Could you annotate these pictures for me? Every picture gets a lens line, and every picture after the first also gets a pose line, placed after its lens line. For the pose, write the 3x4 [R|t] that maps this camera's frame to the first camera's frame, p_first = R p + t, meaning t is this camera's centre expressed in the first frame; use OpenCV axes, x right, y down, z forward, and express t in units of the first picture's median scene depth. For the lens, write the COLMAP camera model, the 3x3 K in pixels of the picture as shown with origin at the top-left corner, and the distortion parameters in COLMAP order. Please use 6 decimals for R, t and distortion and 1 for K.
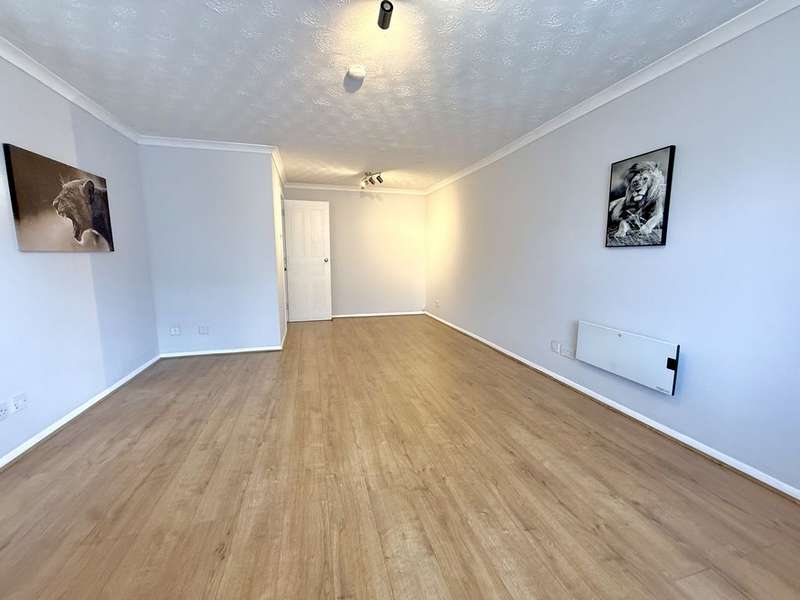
lens RADIAL K [[317.1, 0, 398.9], [0, 317.1, 299.4], [0, 0, 1]] dist [0.002381, -0.000631]
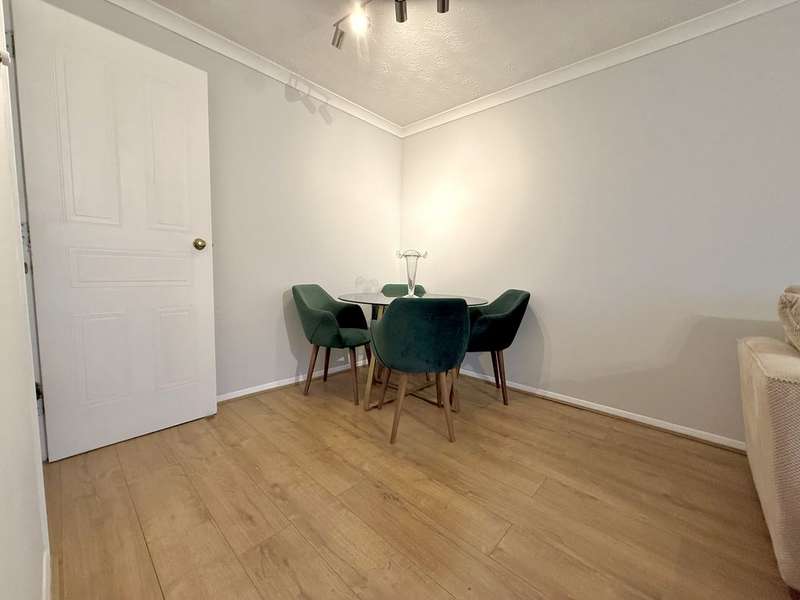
lens RADIAL K [[317.1, 0, 397.9], [0, 317.1, 298.2], [0, 0, 1]] dist [0.002381, -0.000631]
pose [[0.850704, -0.026938, 0.524955, -0.554734], [0.050097, 0.998295, -0.029955, -0.111647], [-0.523253, 0.051781, 0.850603, 1.476385]]
